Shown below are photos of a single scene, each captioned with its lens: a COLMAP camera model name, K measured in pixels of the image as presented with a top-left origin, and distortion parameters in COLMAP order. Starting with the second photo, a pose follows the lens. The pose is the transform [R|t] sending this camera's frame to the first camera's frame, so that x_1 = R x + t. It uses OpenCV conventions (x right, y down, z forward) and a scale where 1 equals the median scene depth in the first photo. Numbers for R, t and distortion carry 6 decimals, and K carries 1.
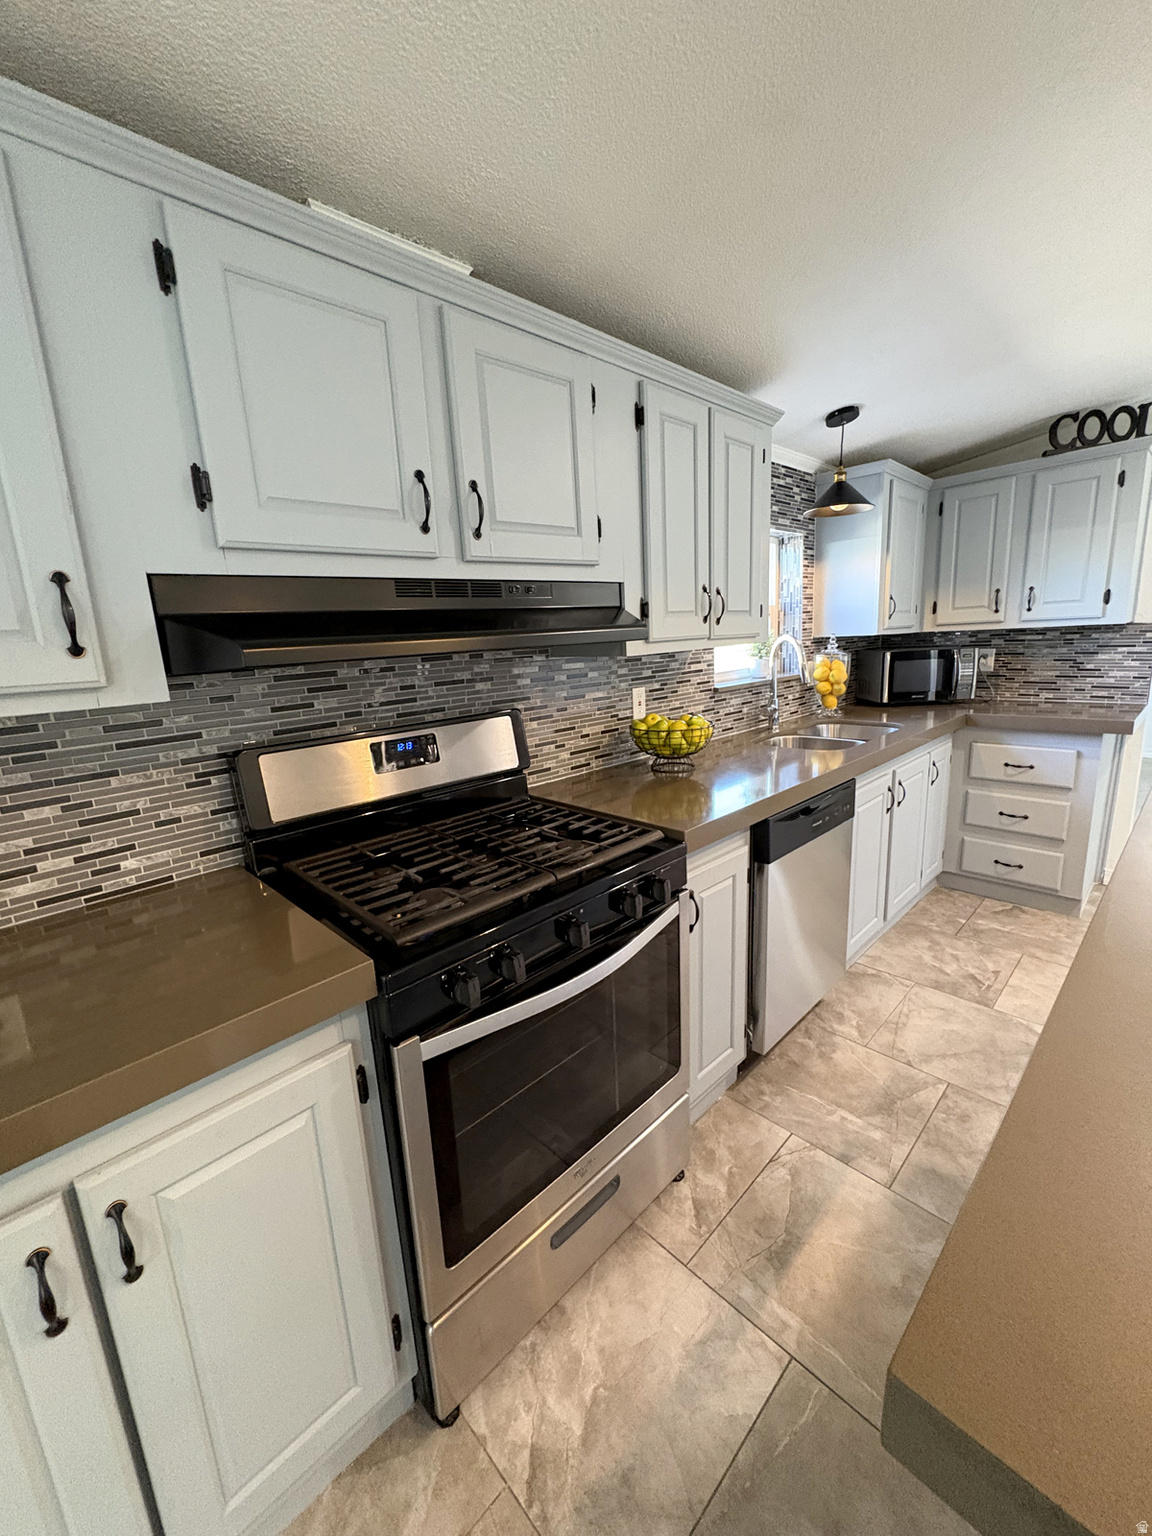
lens RADIAL K [[608.0, 0, 578.9], [0, 608.0, 767.4], [0, 0, 1]] dist [0.000349, -0.000806]
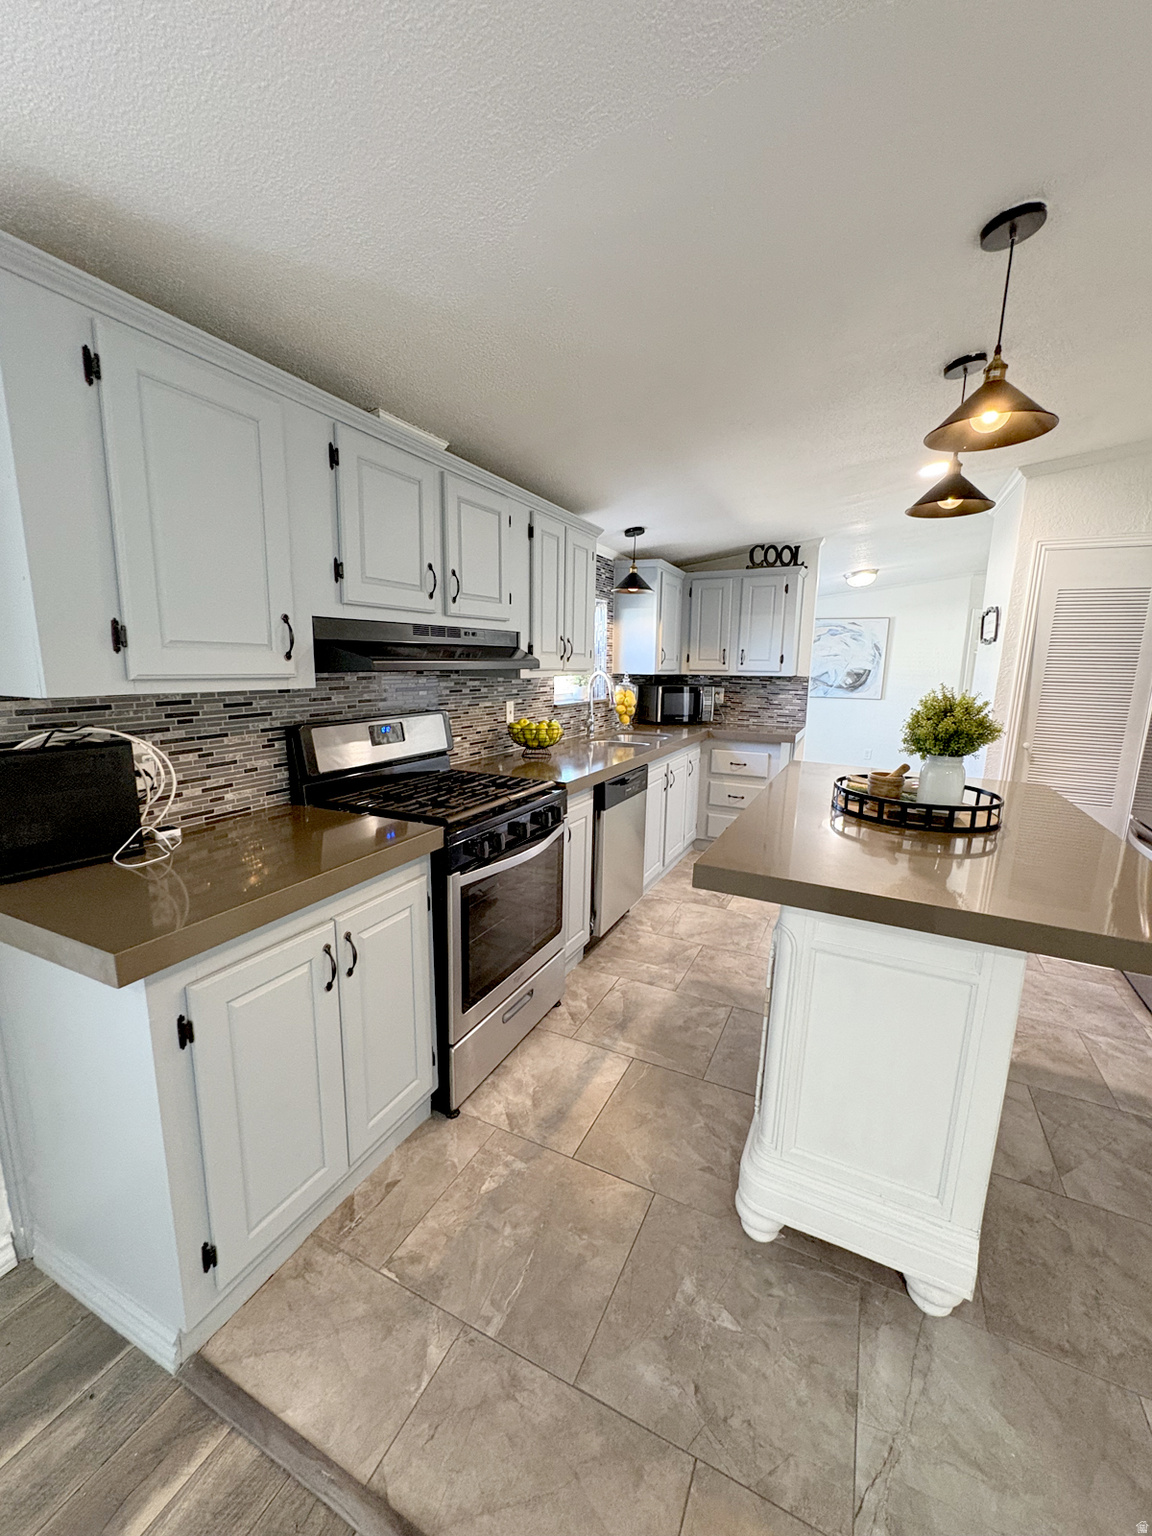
lens RADIAL K [[608.0, 0, 576.1], [0, 608.0, 770.2], [0, 0, 1]] dist [0.000349, -0.000806]
pose [[0.938497, 0.003495, 0.345269, -0.346348], [0.010897, 0.999151, -0.039734, 0.124594], [-0.345115, 0.041052, 0.937662, -0.540406]]
